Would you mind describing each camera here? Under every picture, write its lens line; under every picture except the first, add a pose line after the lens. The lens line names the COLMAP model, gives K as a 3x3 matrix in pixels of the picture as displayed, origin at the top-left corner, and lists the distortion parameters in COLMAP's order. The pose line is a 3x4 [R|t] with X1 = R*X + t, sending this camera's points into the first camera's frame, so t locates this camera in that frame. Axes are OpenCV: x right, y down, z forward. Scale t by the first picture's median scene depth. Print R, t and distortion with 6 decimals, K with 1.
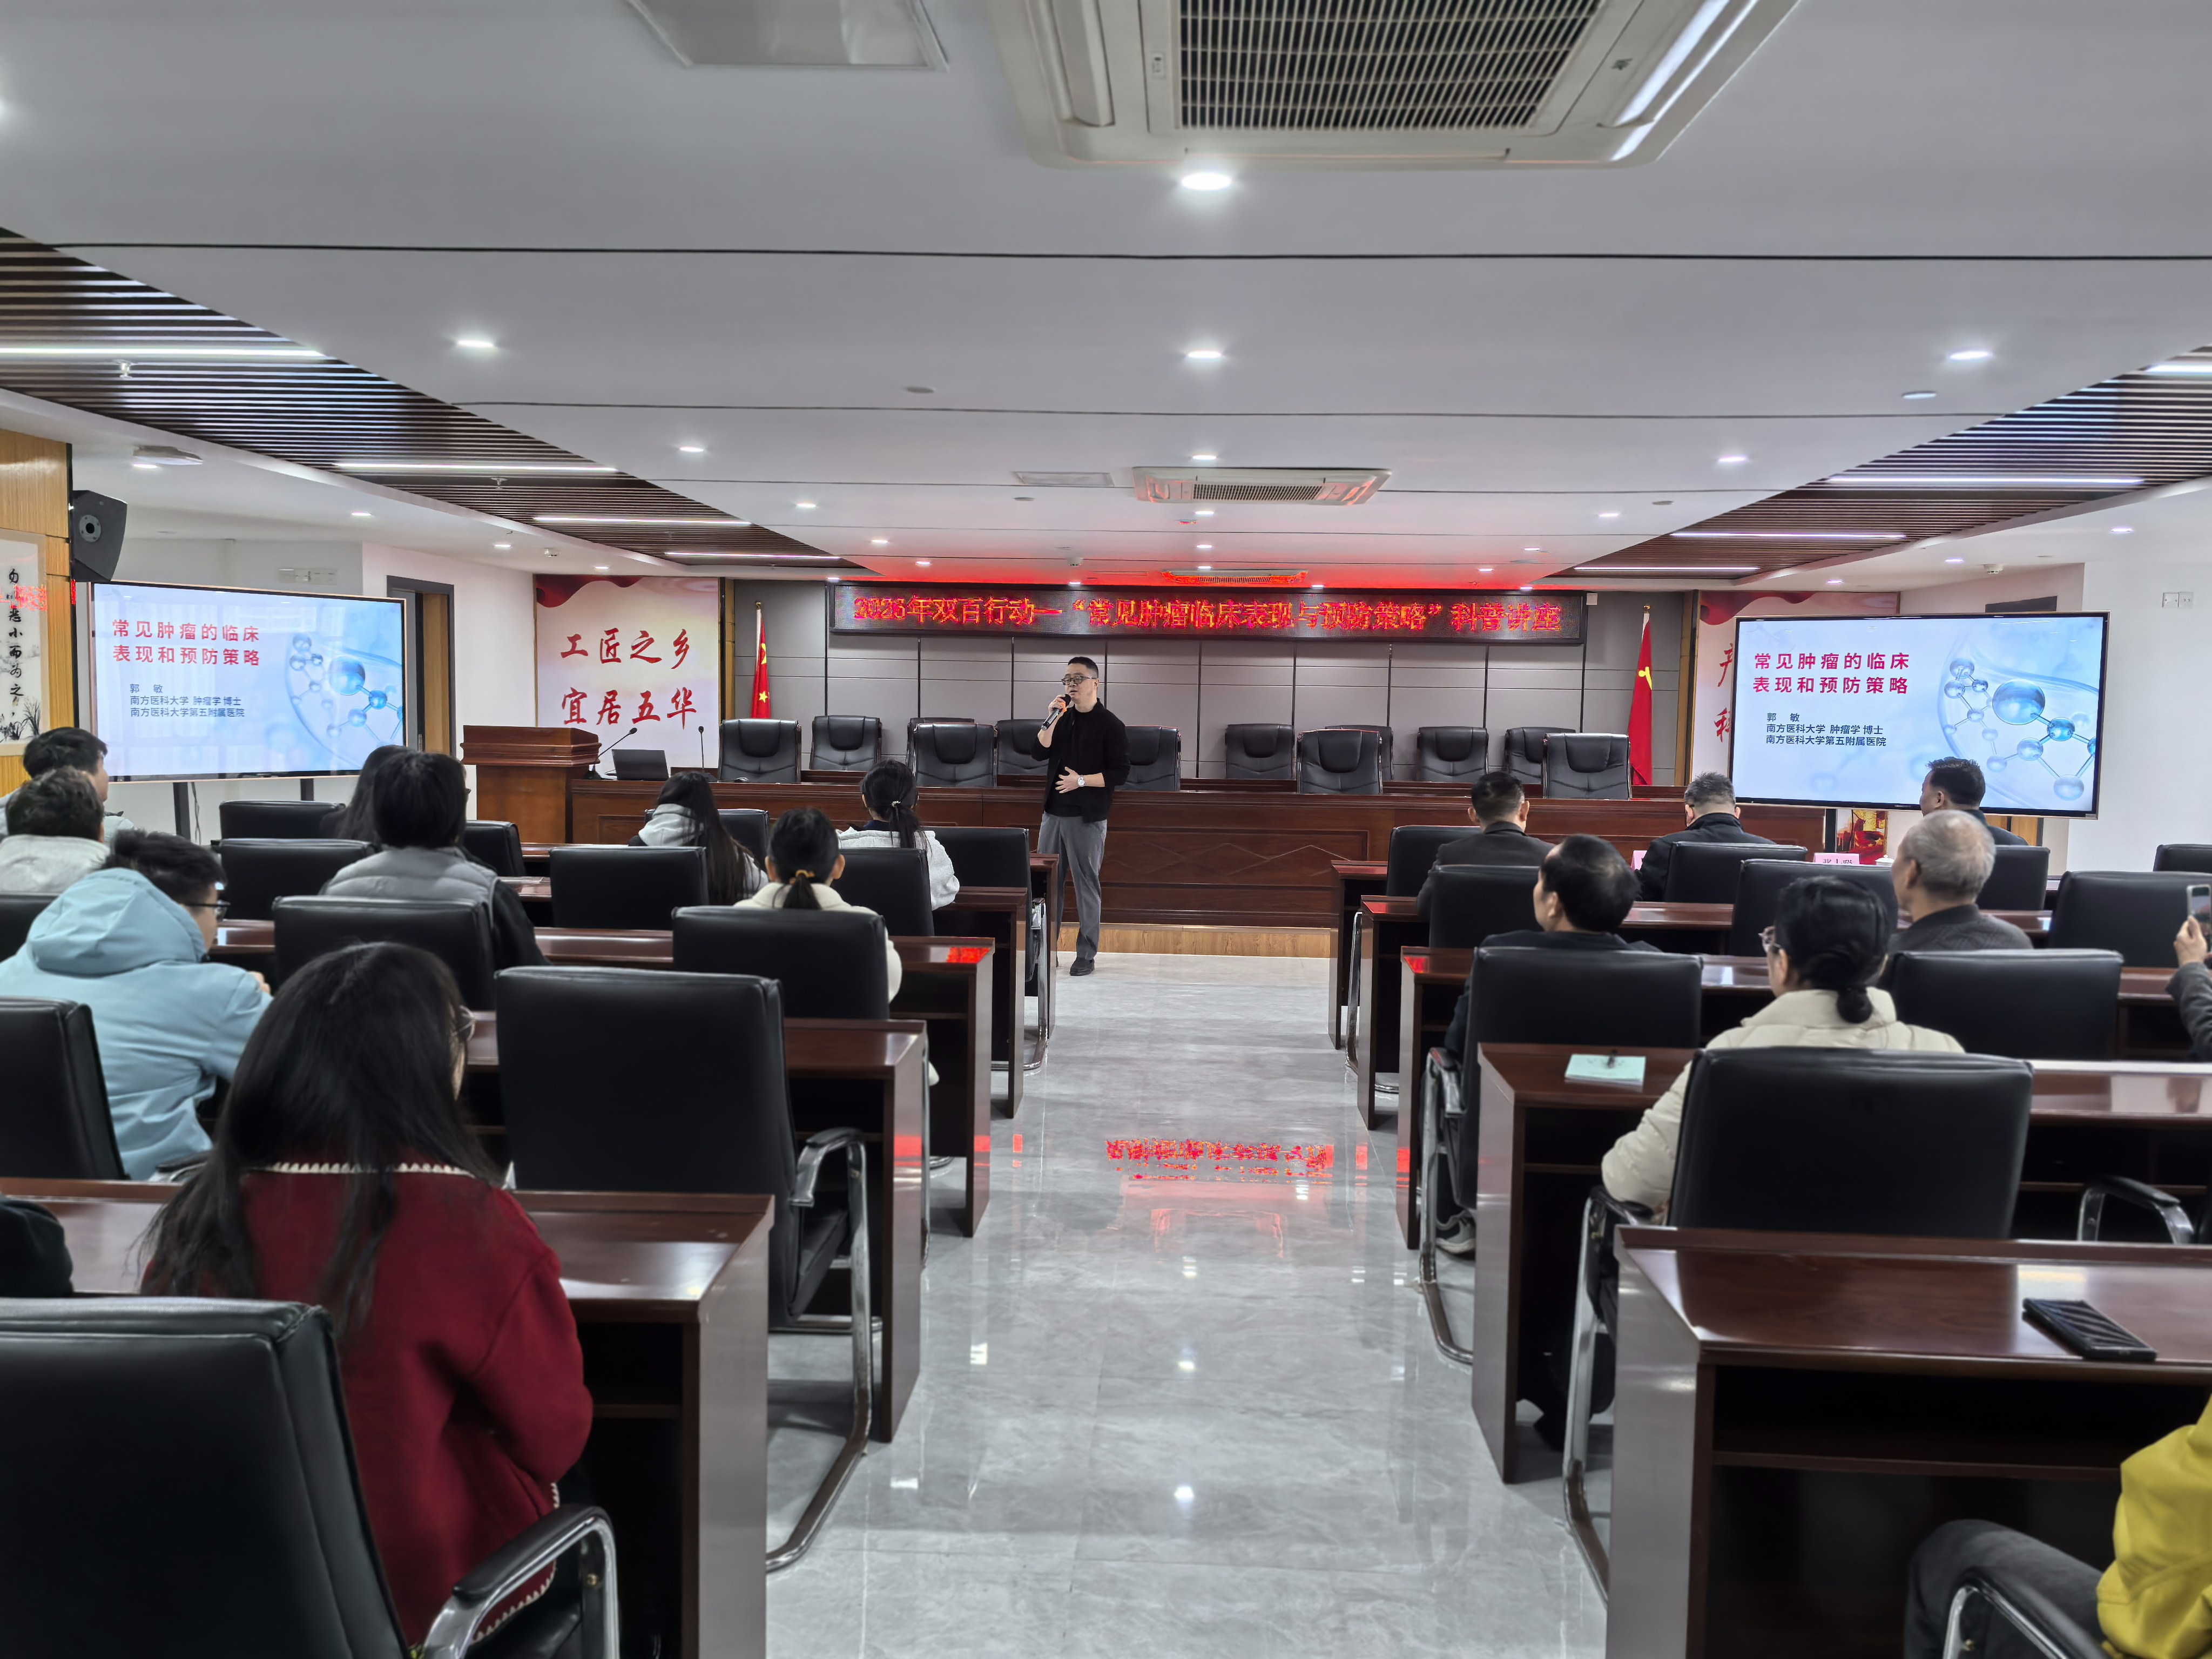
lens RADIAL K [[1718.5, 0, 1112.8], [0, 1718.5, 836.6], [0, 0, 1]] dist [0.057913, 0.002113]
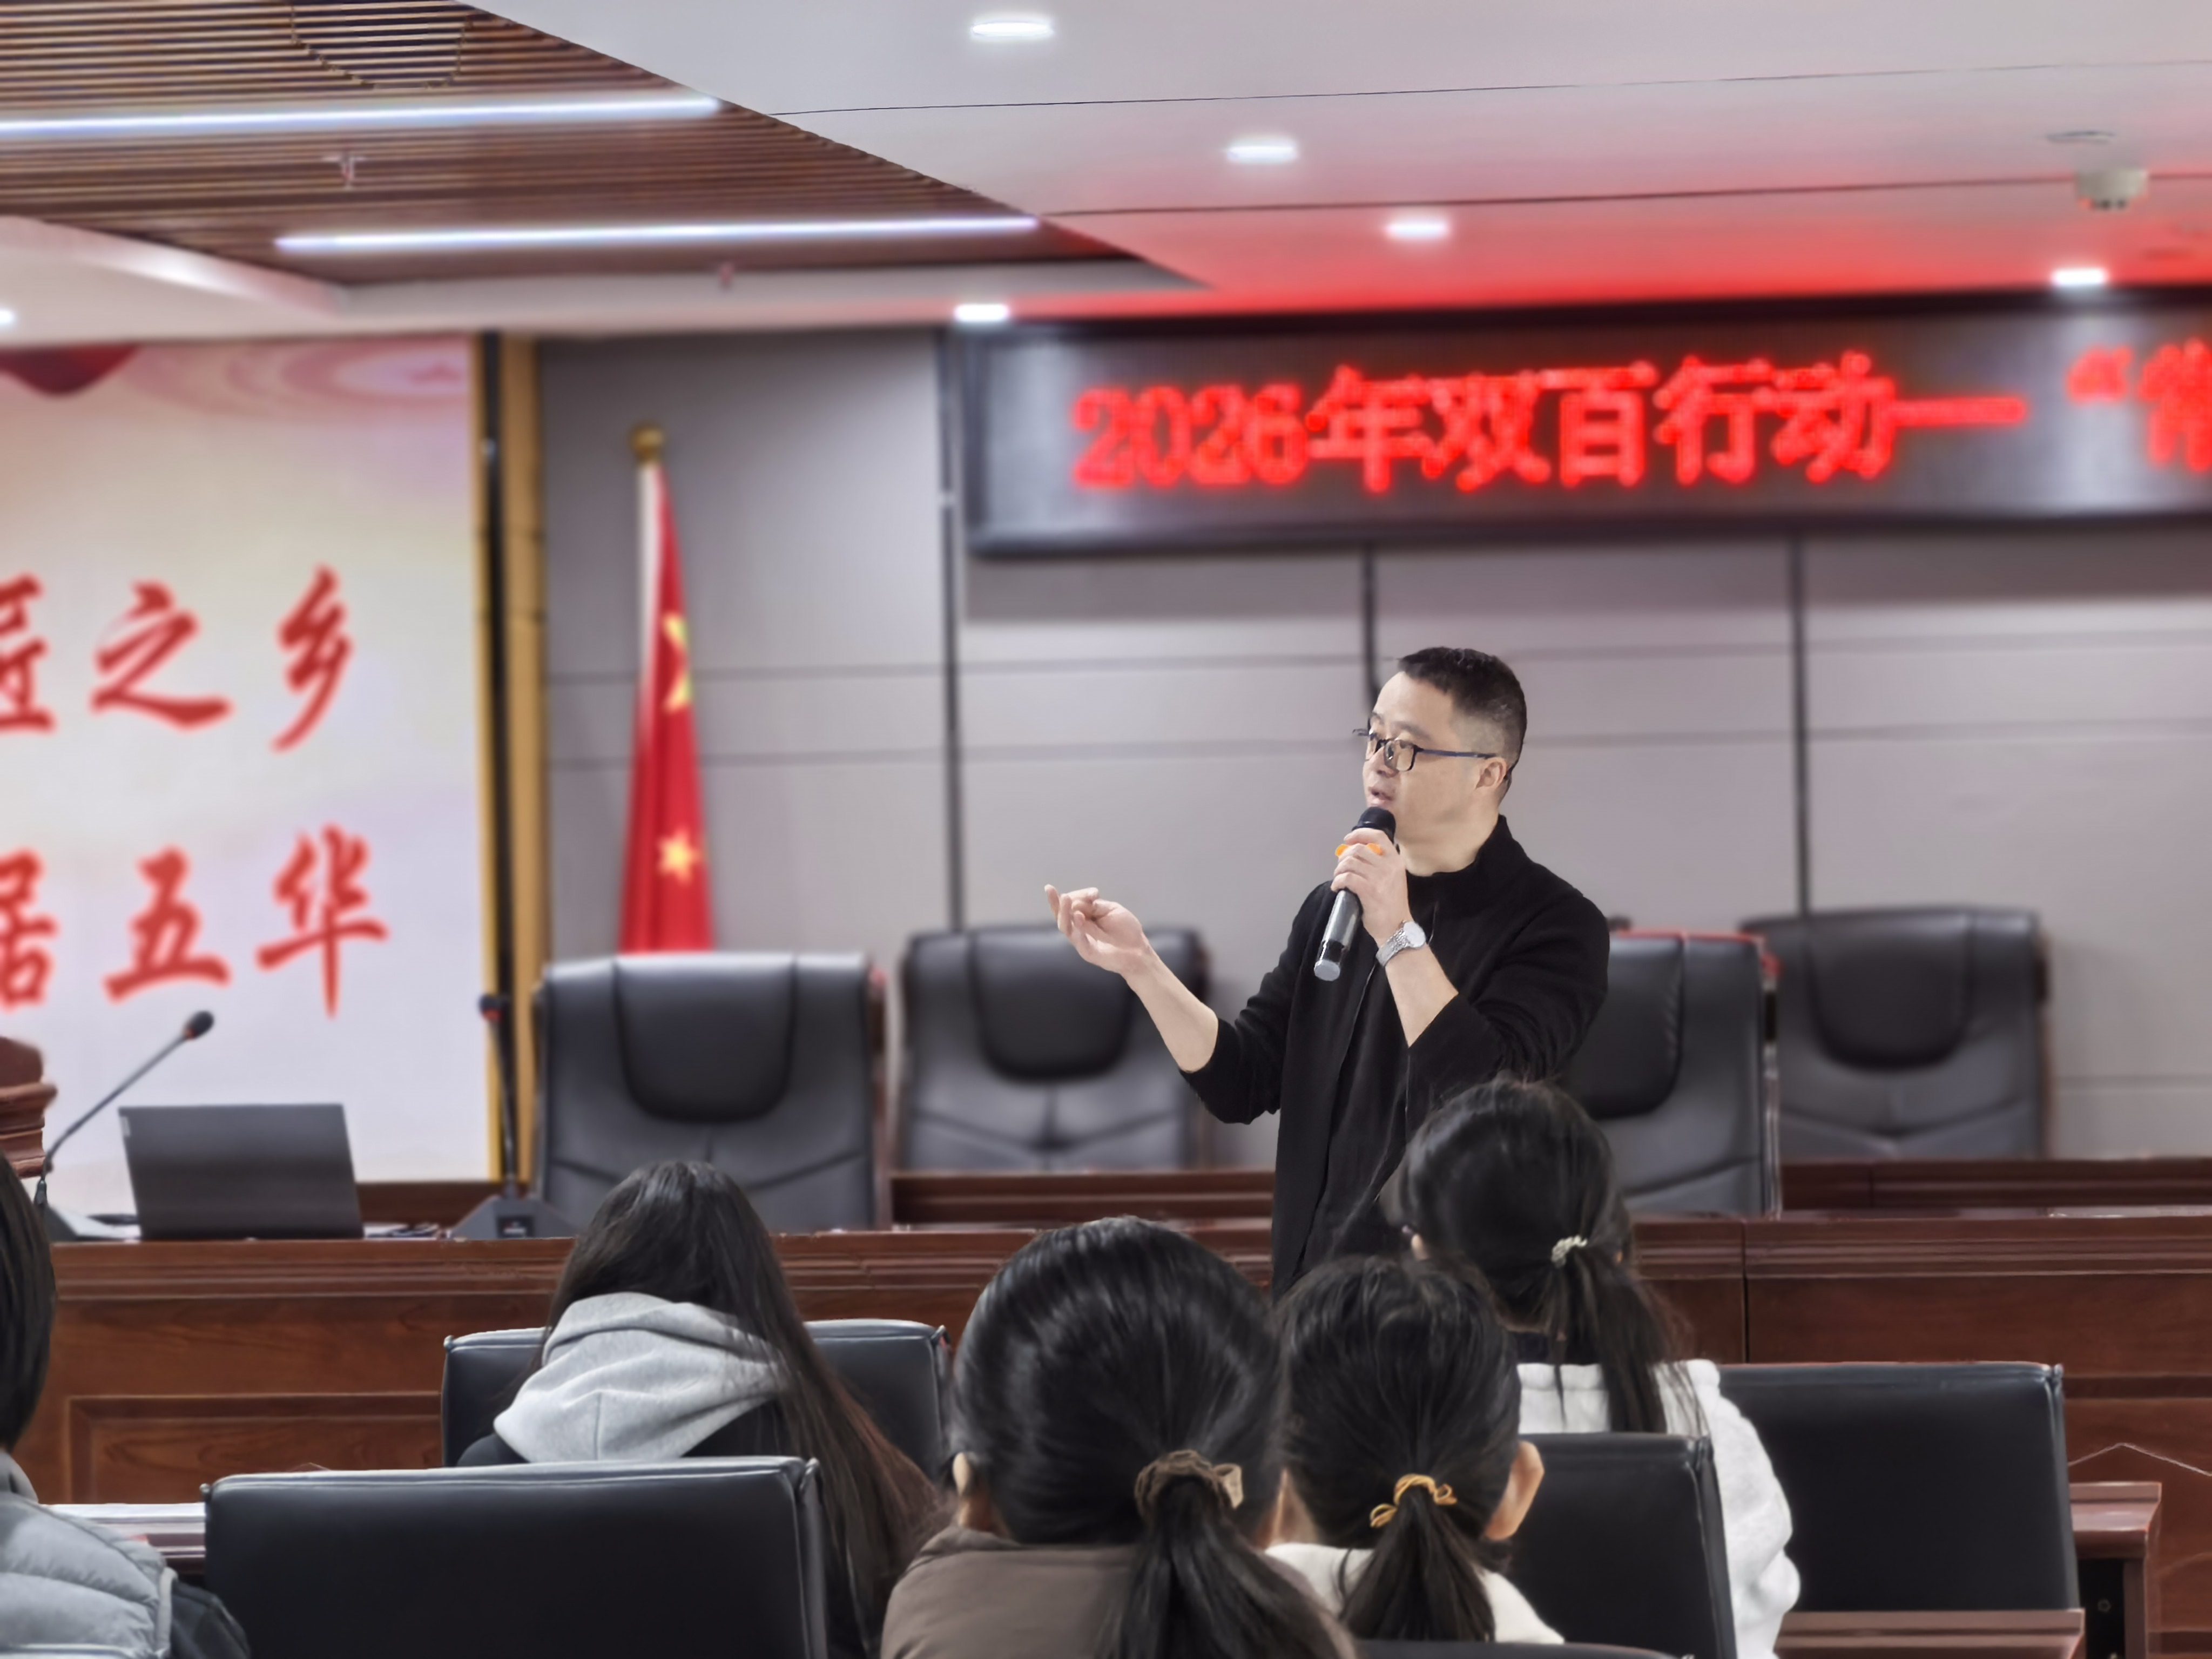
lens RADIAL K [[8556.6, 0, 1099.8], [0, 8556.6, 829.6], [0, 0, 1]] dist [0.061220, 0.000000]
pose [[0.992074, -0.040362, -0.118994, -0.018323], [0.030752, 0.996197, -0.081518, 0.007064], [0.121832, 0.077212, 0.989543, -0.083819]]
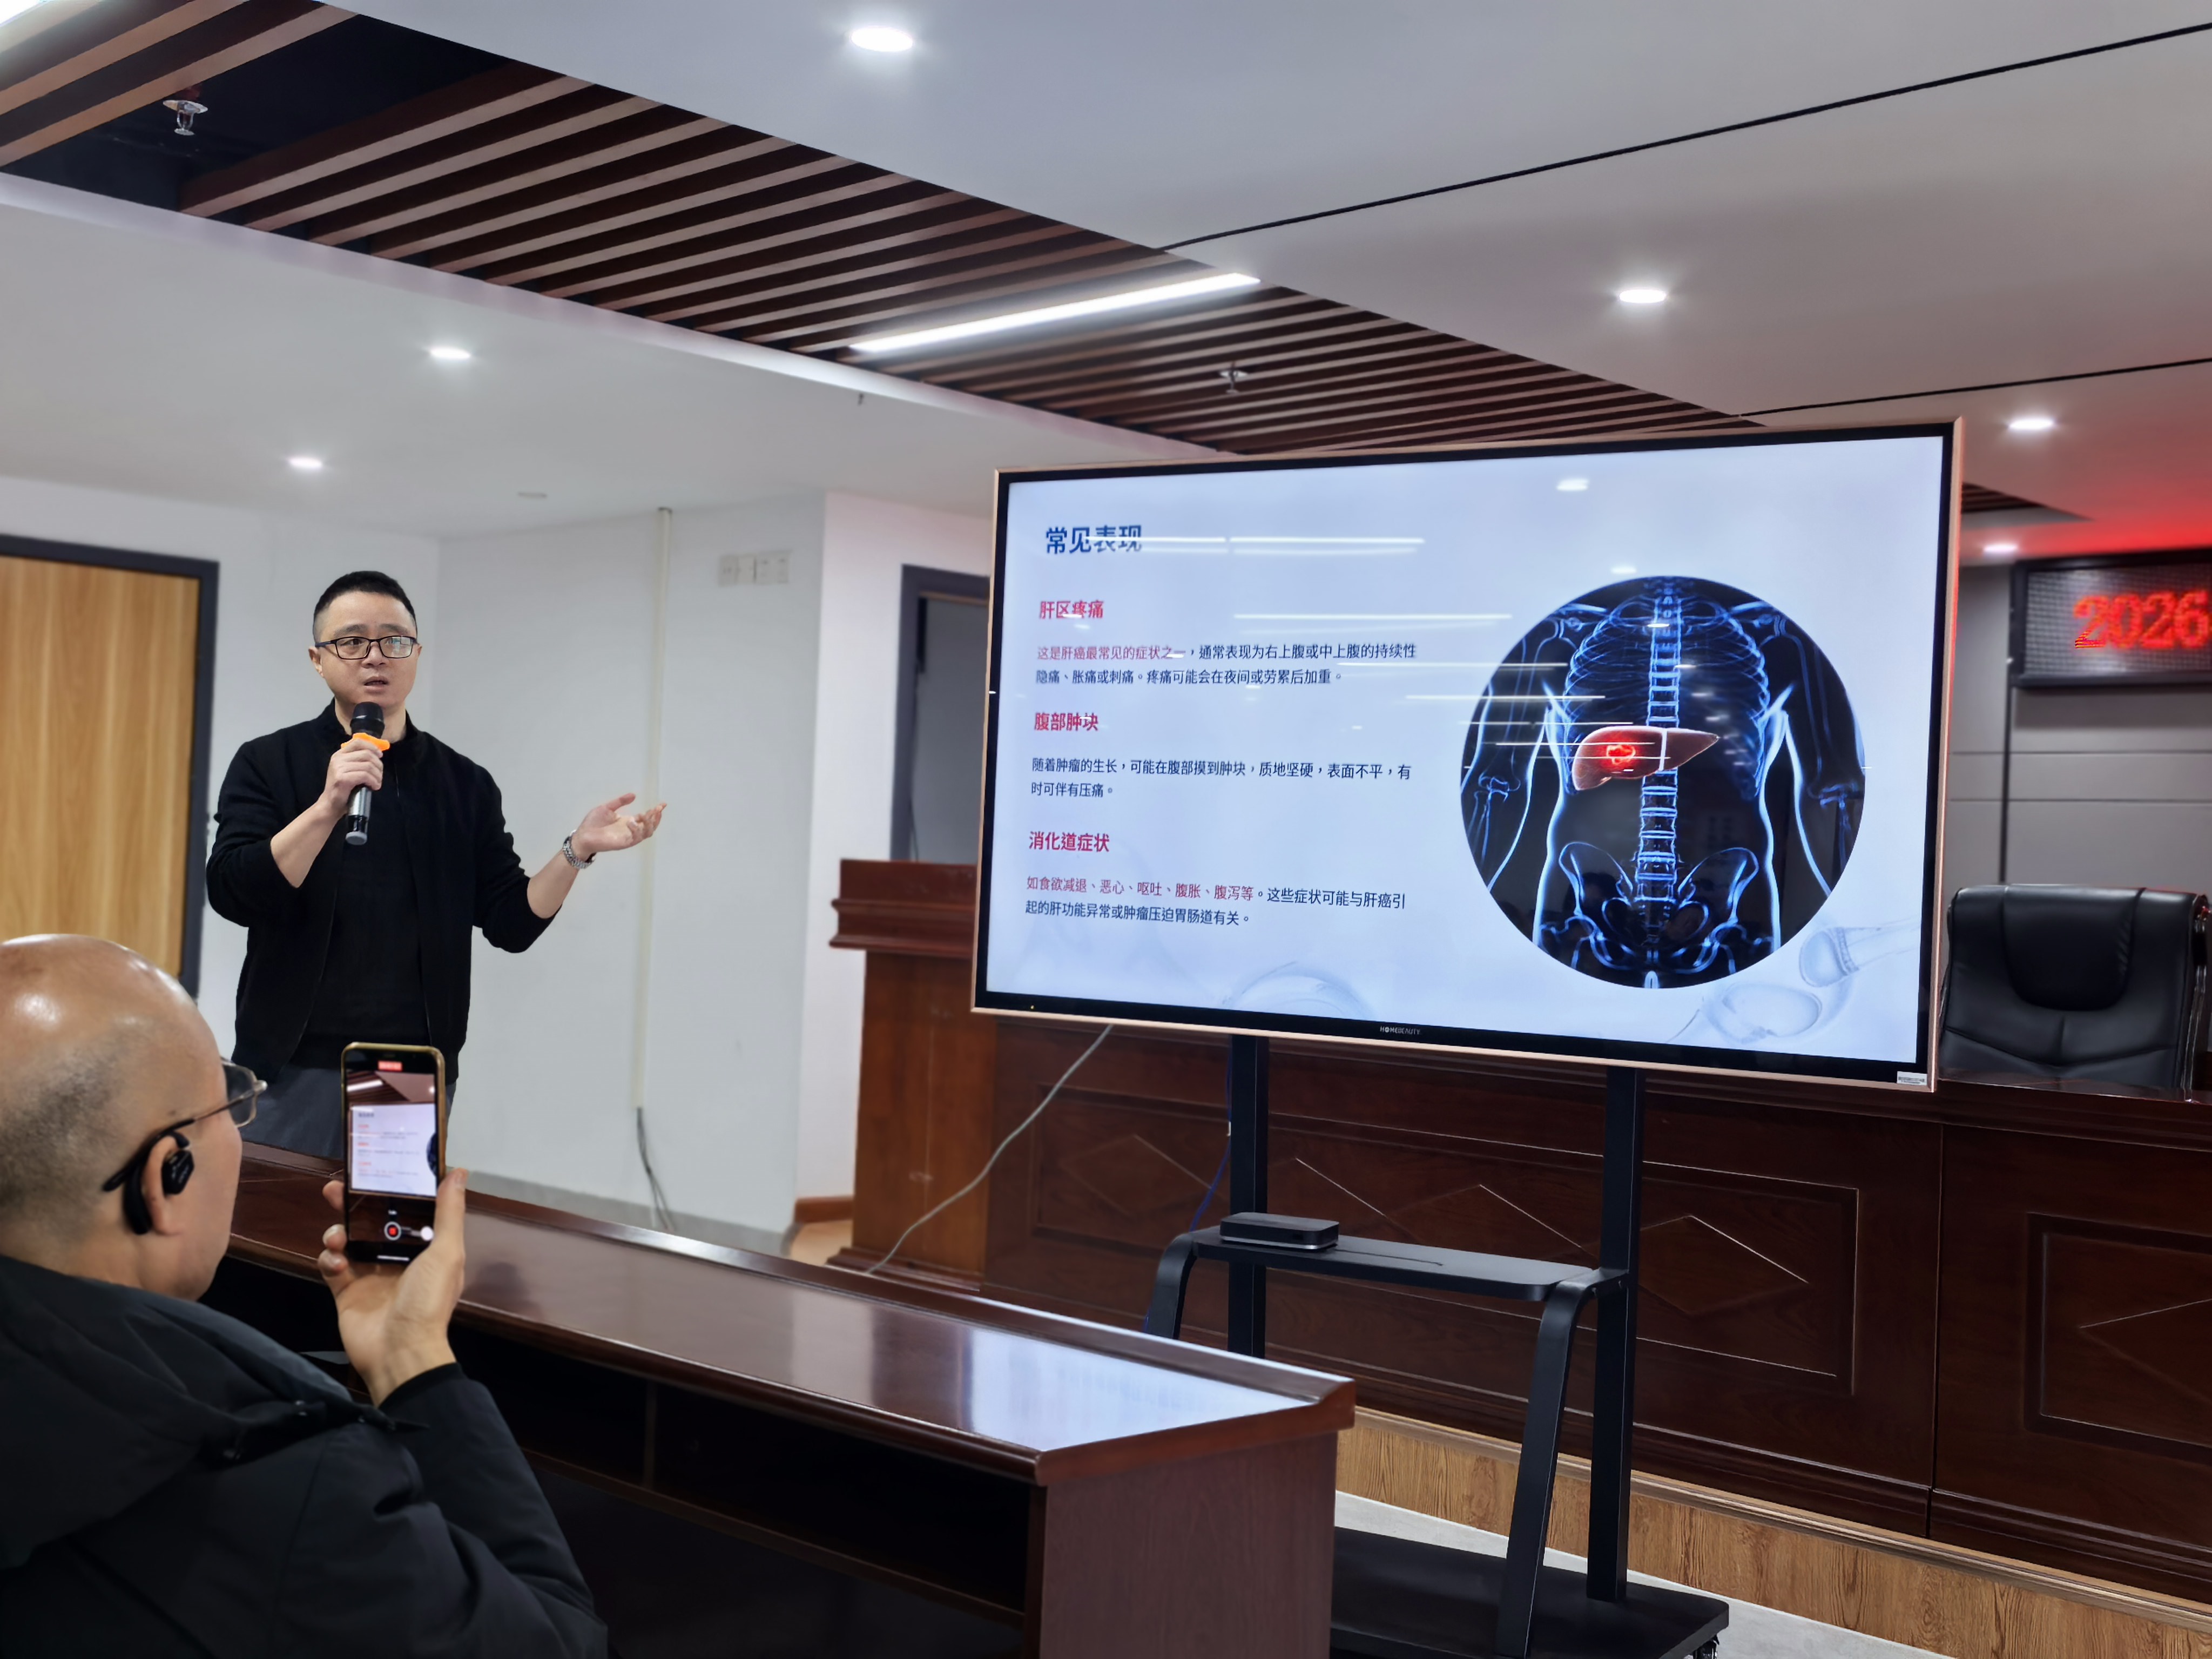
lens RADIAL K [[2578.4, 0, 1144.6], [0, 2578.4, 811.6], [0, 0, 1]] dist [0.109091, 0.000000]
pose [[0.744795, -0.006080, -0.667265, 0.090731], [-0.082550, 0.991438, -0.101175, -0.012704], [0.662167, 0.130437, 0.737916, 0.431265]]
